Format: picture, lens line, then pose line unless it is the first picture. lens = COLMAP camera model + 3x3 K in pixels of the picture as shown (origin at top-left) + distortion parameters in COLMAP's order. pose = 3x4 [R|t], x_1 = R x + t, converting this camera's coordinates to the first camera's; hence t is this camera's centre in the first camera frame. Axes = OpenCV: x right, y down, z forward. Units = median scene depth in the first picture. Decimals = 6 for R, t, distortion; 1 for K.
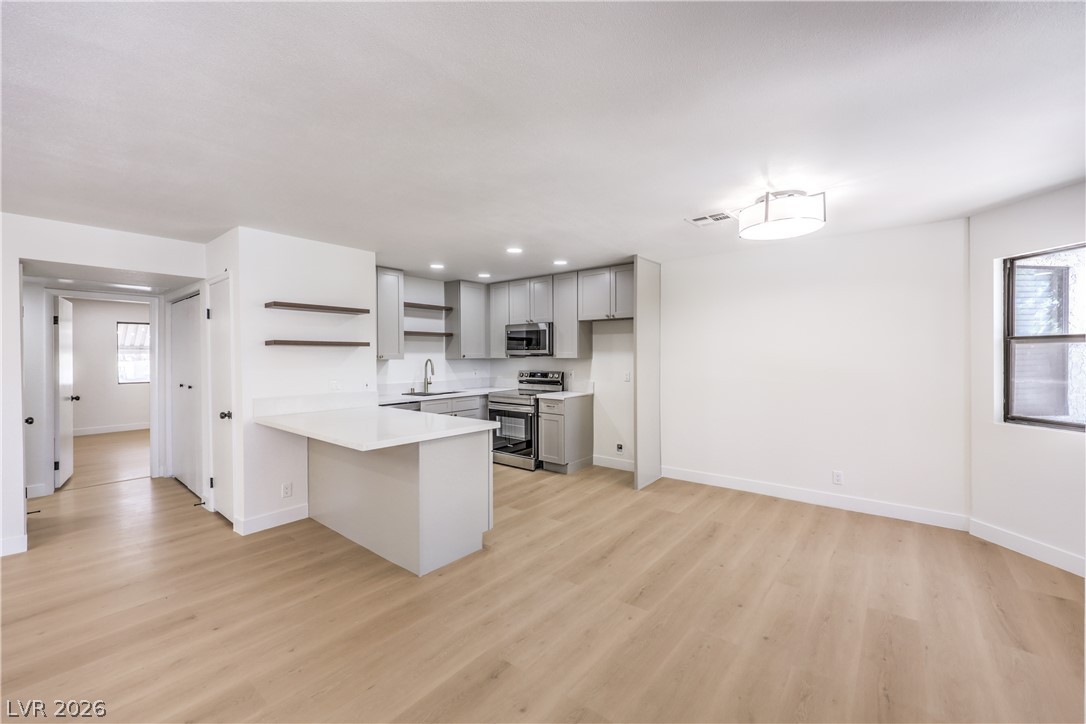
lens RADIAL K [[444.9, 0, 552.4], [0, 444.9, 356.2], [0, 0, 1]] dist [0.001930, 0.000276]
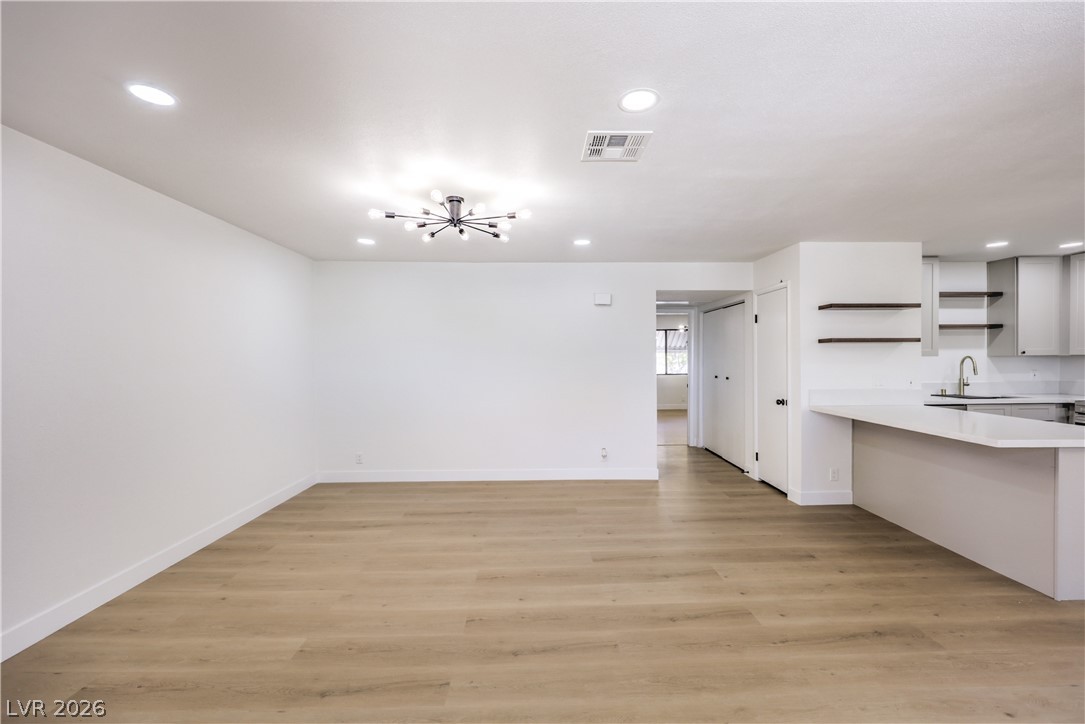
lens RADIAL K [[454.5, 0, 547.7], [0, 454.5, 363.3], [0, 0, 1]] dist [0.001392, 0.000188]
pose [[0.640985, 0.010549, -0.767481, -0.173279], [0.003542, 0.999854, 0.016700, 0.004356], [0.767545, -0.013423, 0.640854, -0.237043]]
